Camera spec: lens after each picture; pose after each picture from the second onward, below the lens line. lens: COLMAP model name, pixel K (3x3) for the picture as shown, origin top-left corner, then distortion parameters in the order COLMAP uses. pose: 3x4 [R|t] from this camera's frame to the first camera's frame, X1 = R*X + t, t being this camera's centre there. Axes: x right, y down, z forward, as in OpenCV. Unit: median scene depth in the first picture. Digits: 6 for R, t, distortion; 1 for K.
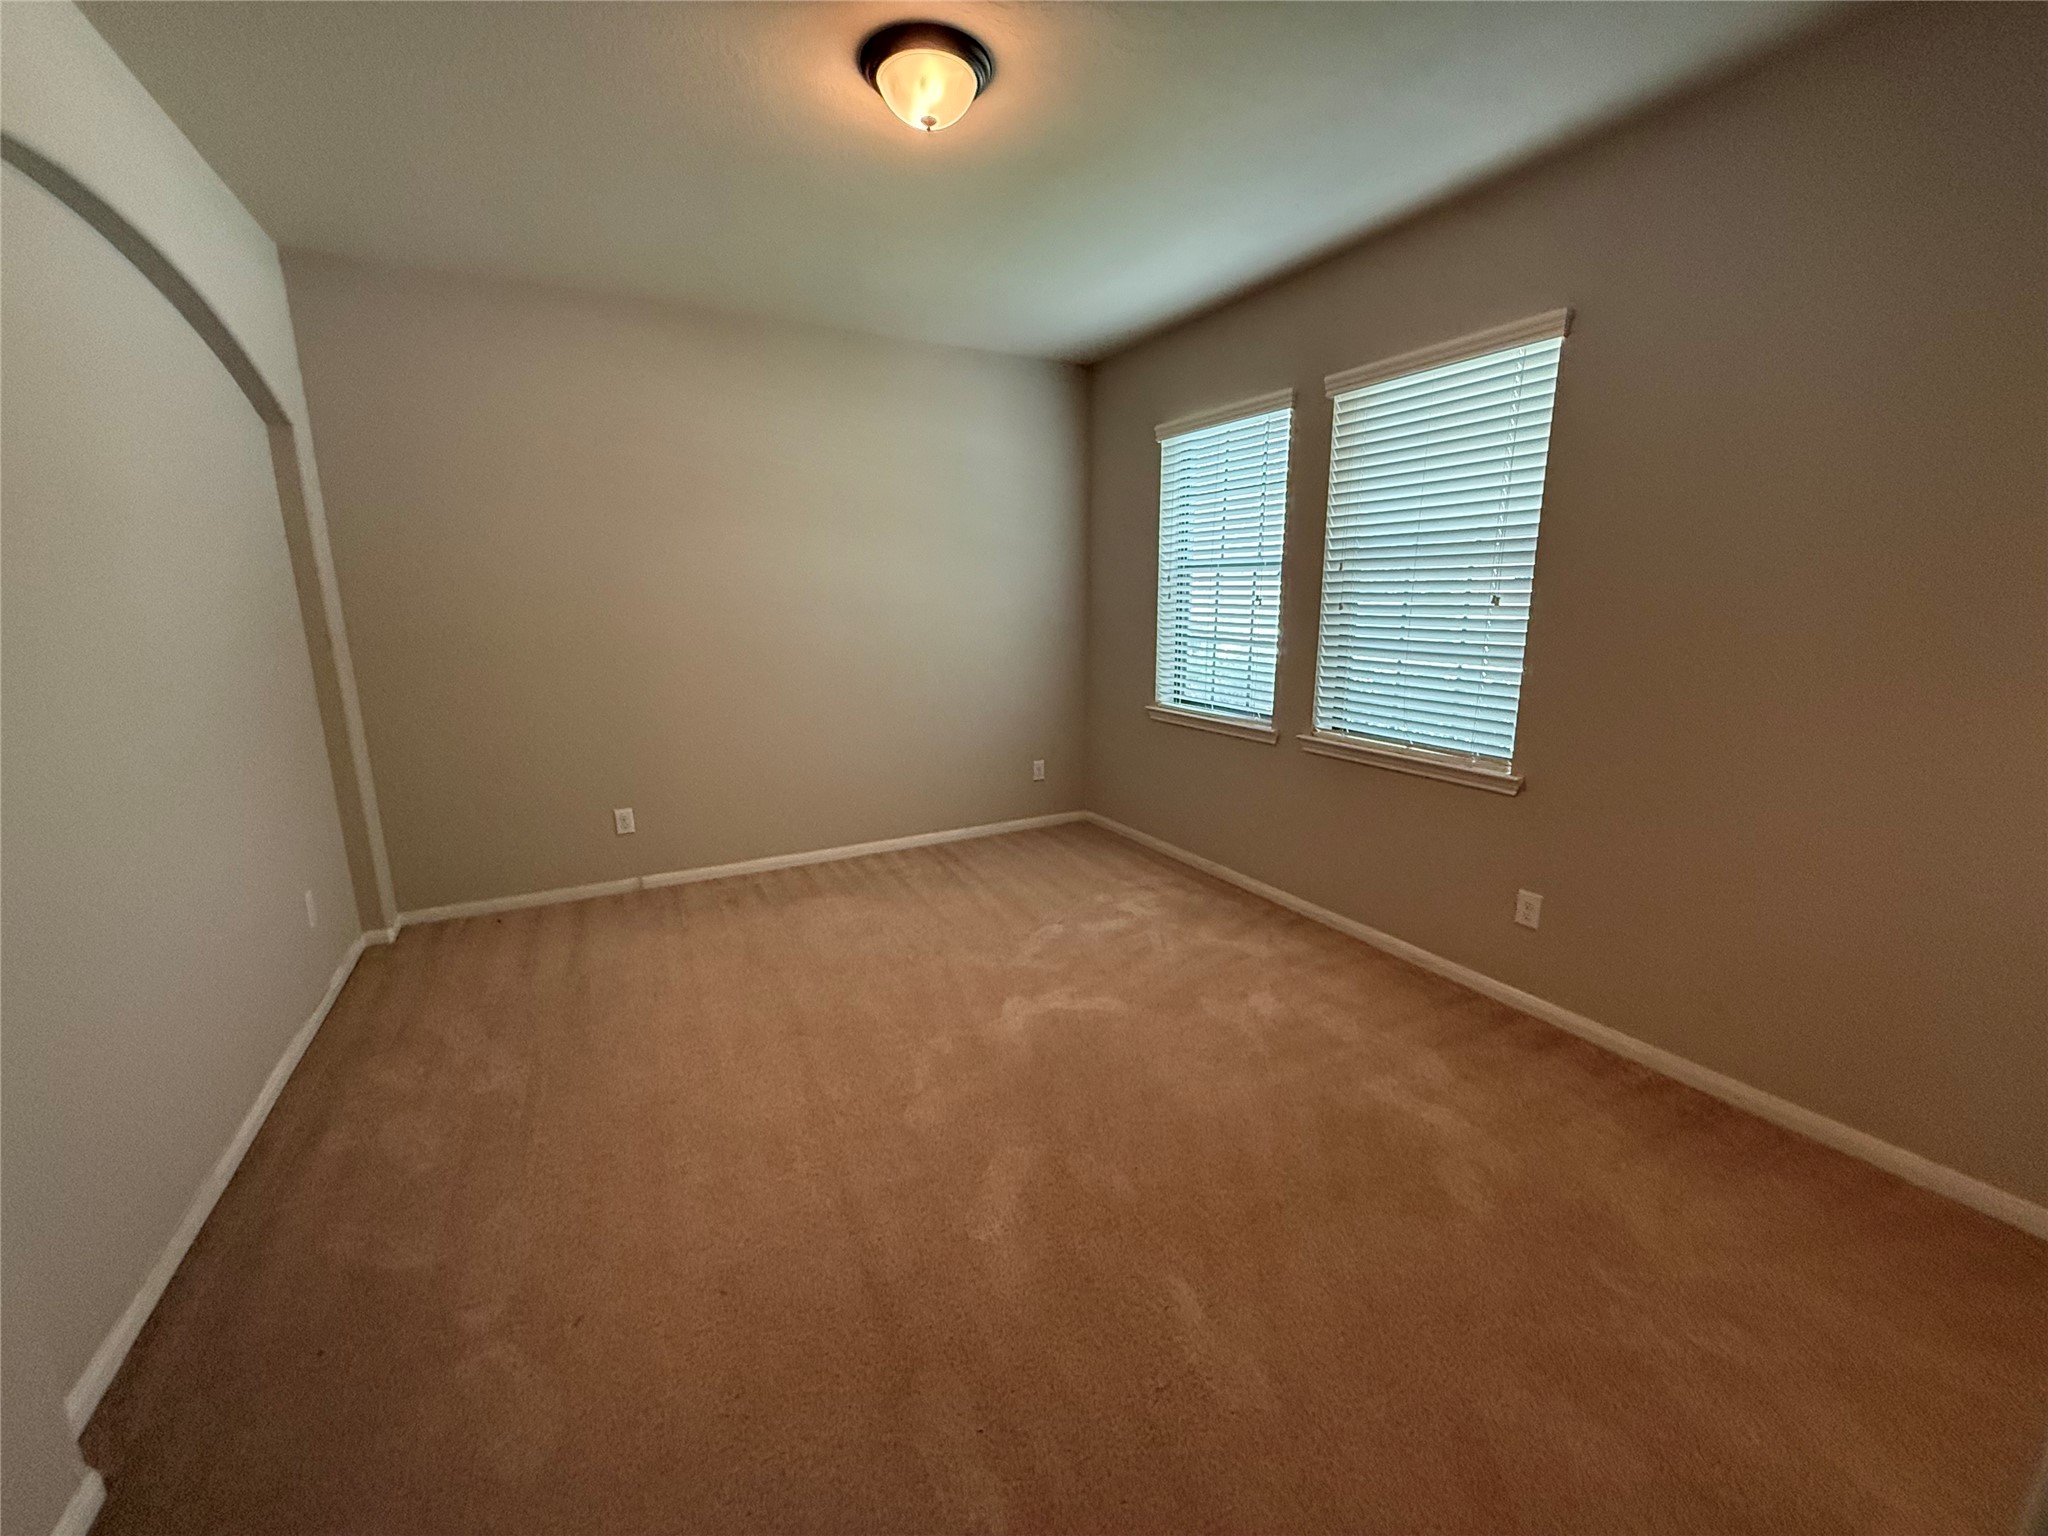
lens RADIAL K [[819.4, 0, 1016.6], [0, 819.4, 770.1], [0, 0, 1]] dist [-0.000182, 0.000371]
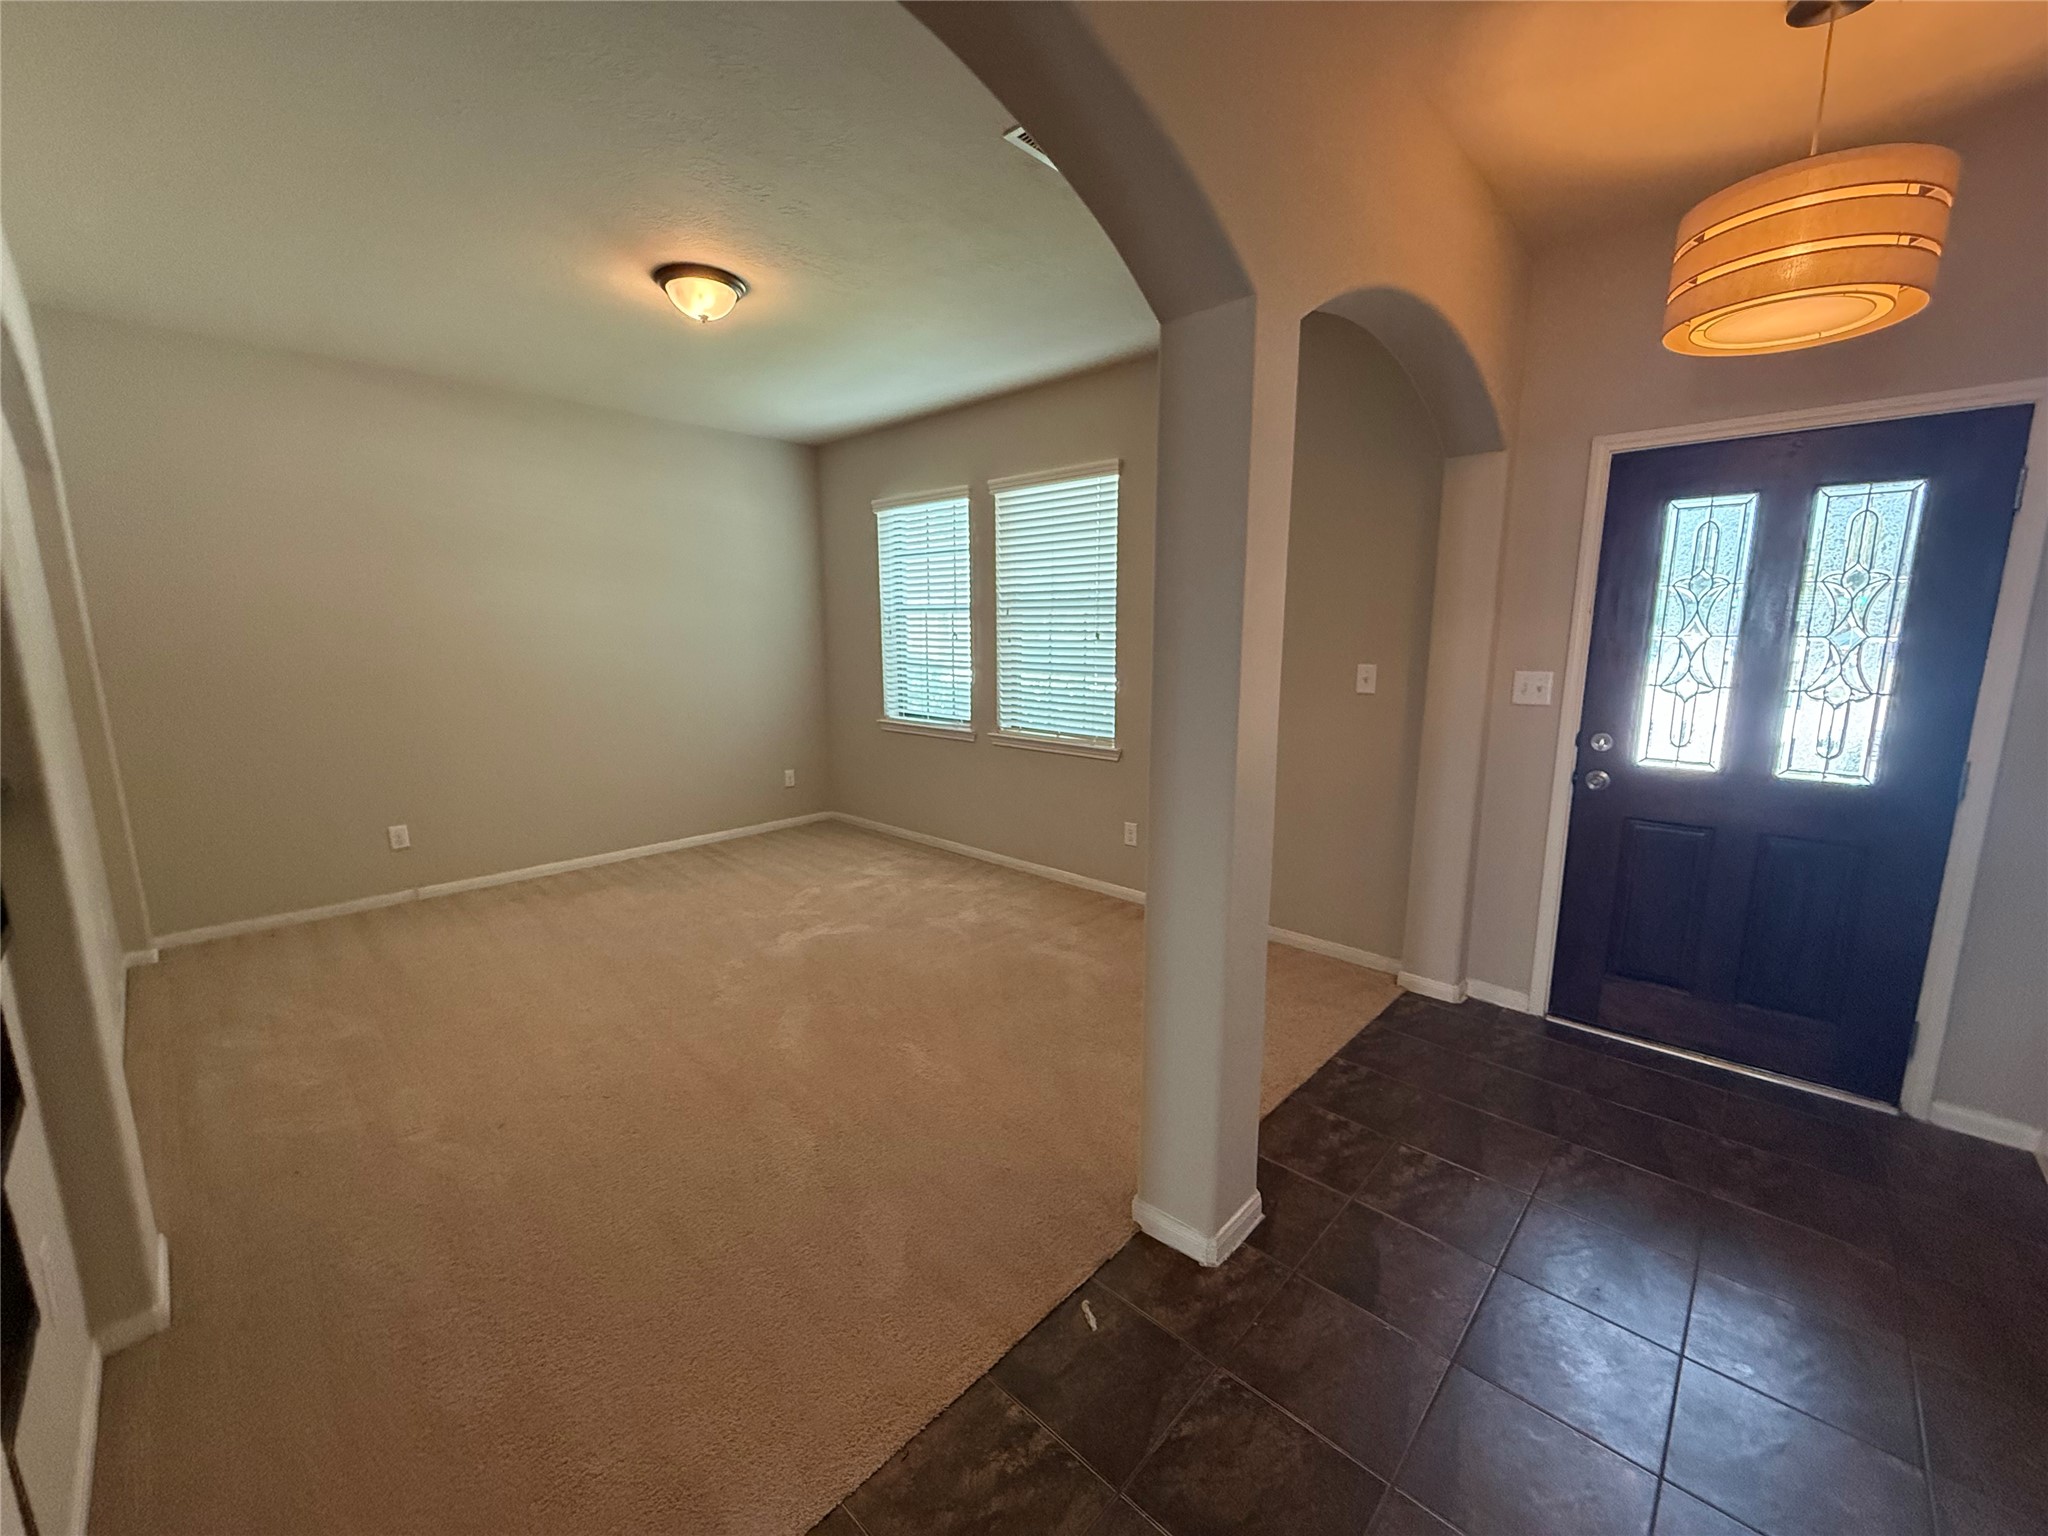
lens RADIAL K [[819.4, 0, 1016.6], [0, 819.4, 770.1], [0, 0, 1]] dist [-0.000182, 0.000371]
pose [[0.949674, -0.048874, 0.309403, -0.040226], [0.061809, 0.997570, -0.032138, 0.068920], [-0.307080, 0.049644, 0.950388, -0.328452]]
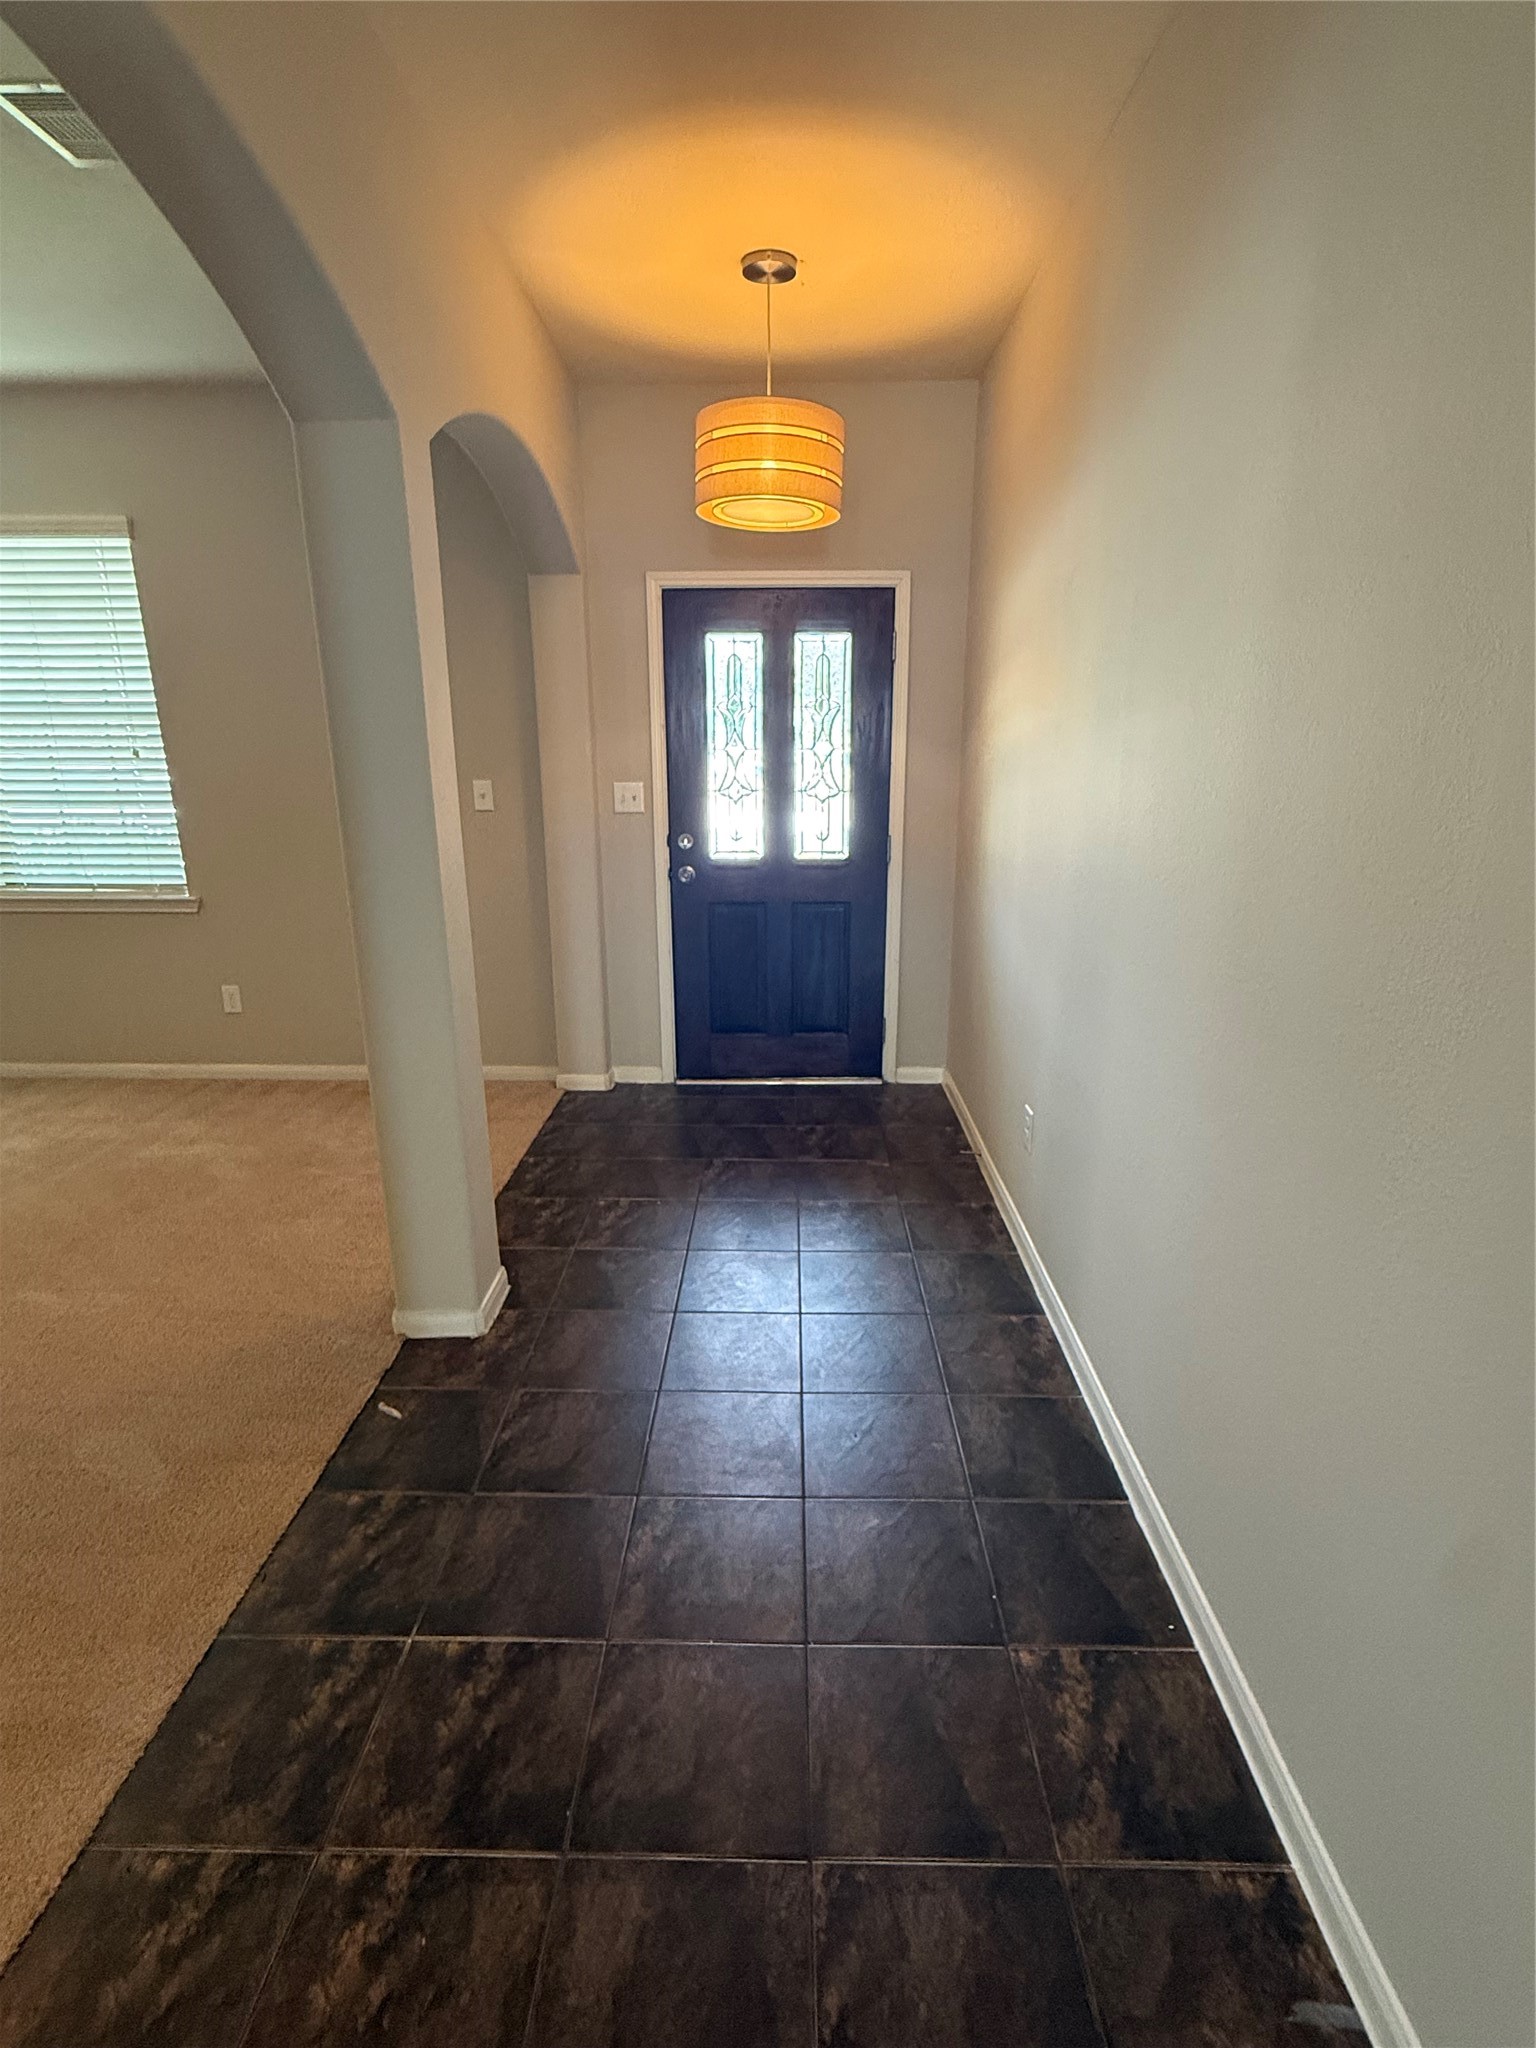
lens RADIAL K [[999.3, 0, 768.0], [0, 999.3, 1024.0], [0, 0, 1]] dist [0.000529, 0.000180]
pose [[0.490499, -0.233403, 0.839603, -0.223349], [0.182453, 0.969617, 0.162956, 0.085701], [-0.852128, 0.073258, 0.518181, -0.410187]]
